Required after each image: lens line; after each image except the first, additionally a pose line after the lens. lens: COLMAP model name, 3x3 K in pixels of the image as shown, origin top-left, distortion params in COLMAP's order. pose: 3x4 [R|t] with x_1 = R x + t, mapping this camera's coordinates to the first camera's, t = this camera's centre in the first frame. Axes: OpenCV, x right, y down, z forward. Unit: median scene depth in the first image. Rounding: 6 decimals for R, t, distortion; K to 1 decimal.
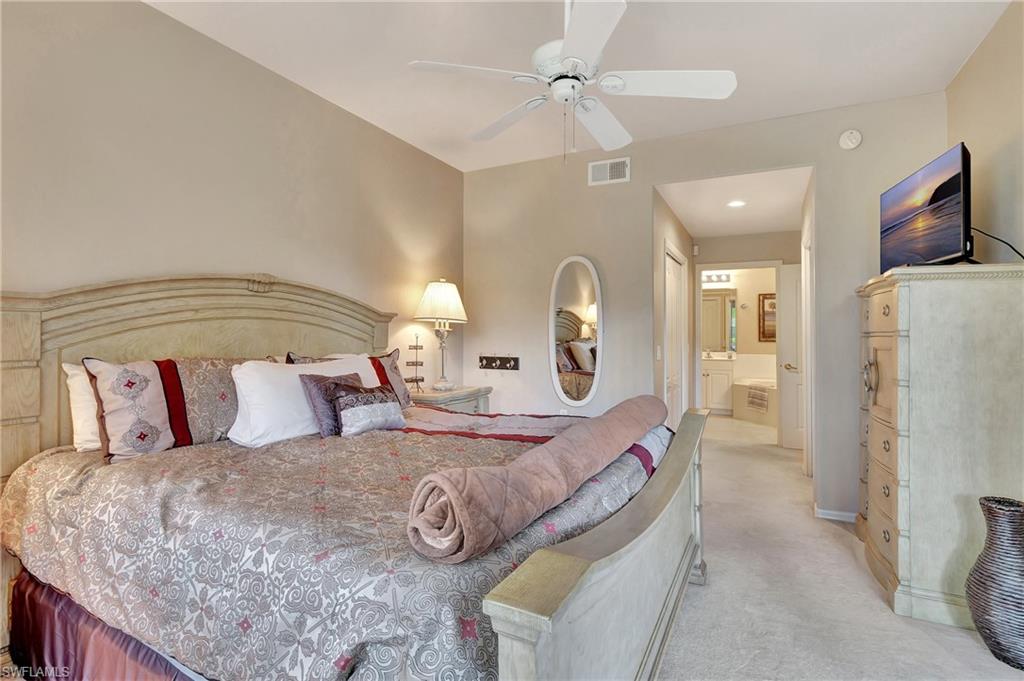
lens RADIAL K [[496.3, 0, 504.3], [0, 496.3, 335.9], [0, 0, 1]] dist [-0.003461, -0.004863]
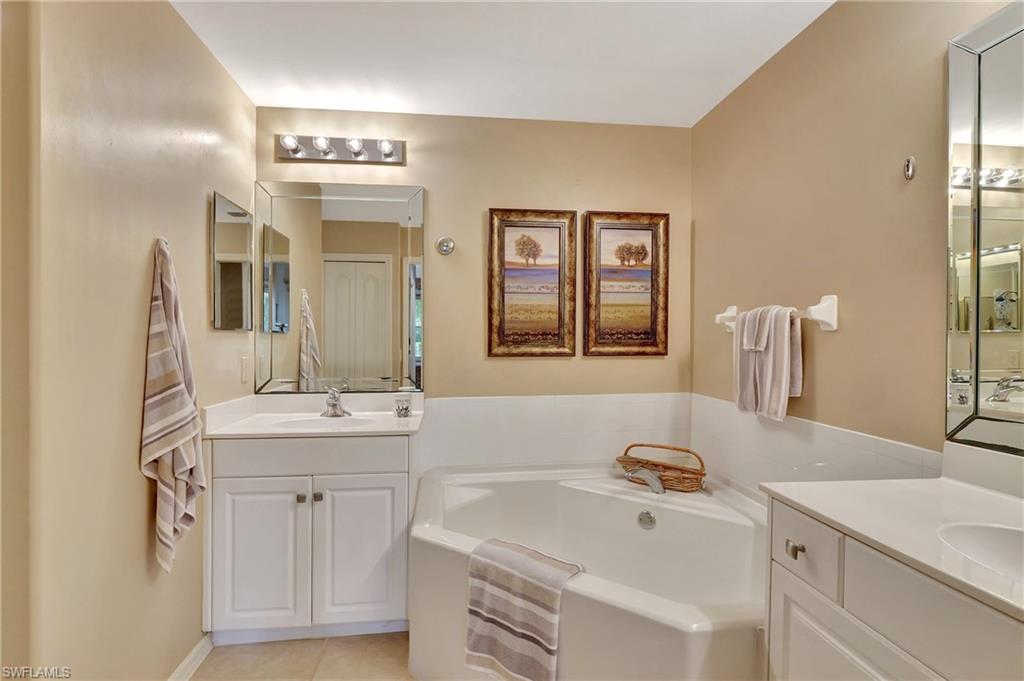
lens RADIAL K [[496.3, 0, 516.7], [0, 496.3, 342.5], [0, 0, 1]] dist [-0.003461, -0.004863]
pose [[0.811574, -0.000327, 0.584249, 0.340559], [-0.003769, 0.999976, 0.005795, 0.000118], [-0.584237, -0.006905, 0.811554, 0.729649]]
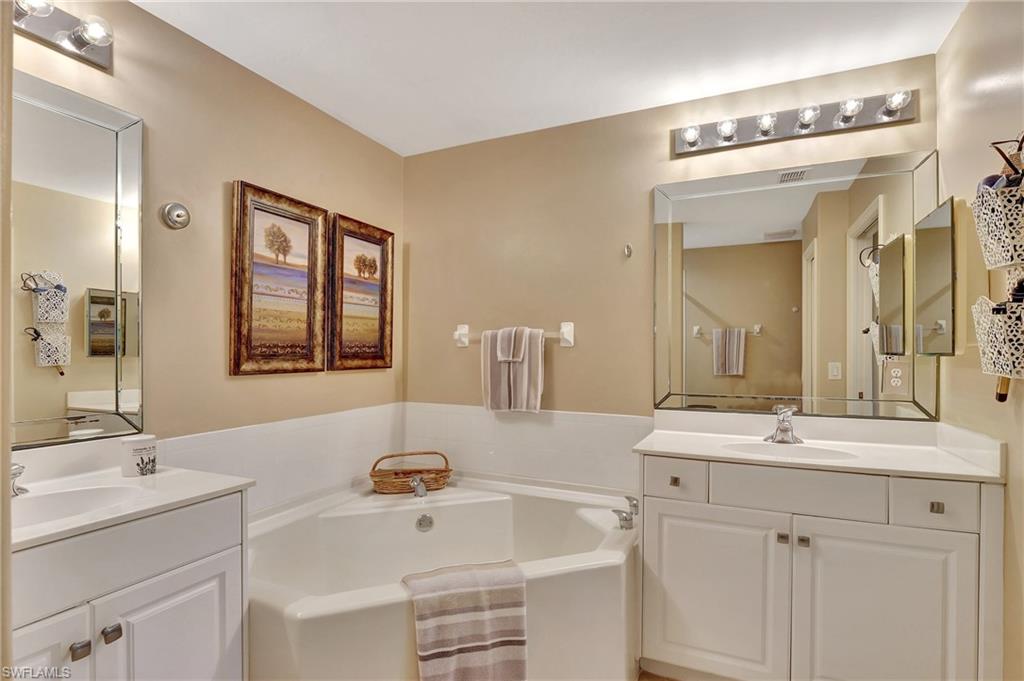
lens RADIAL K [[496.3, 0, 503.9], [0, 496.3, 354.2], [0, 0, 1]] dist [-0.003461, -0.004863]
pose [[-0.051870, 0.001294, 0.998653, 0.263849], [-0.000907, 0.999999, -0.001342, 0.001043], [-0.998653, -0.000975, -0.051869, 0.882963]]
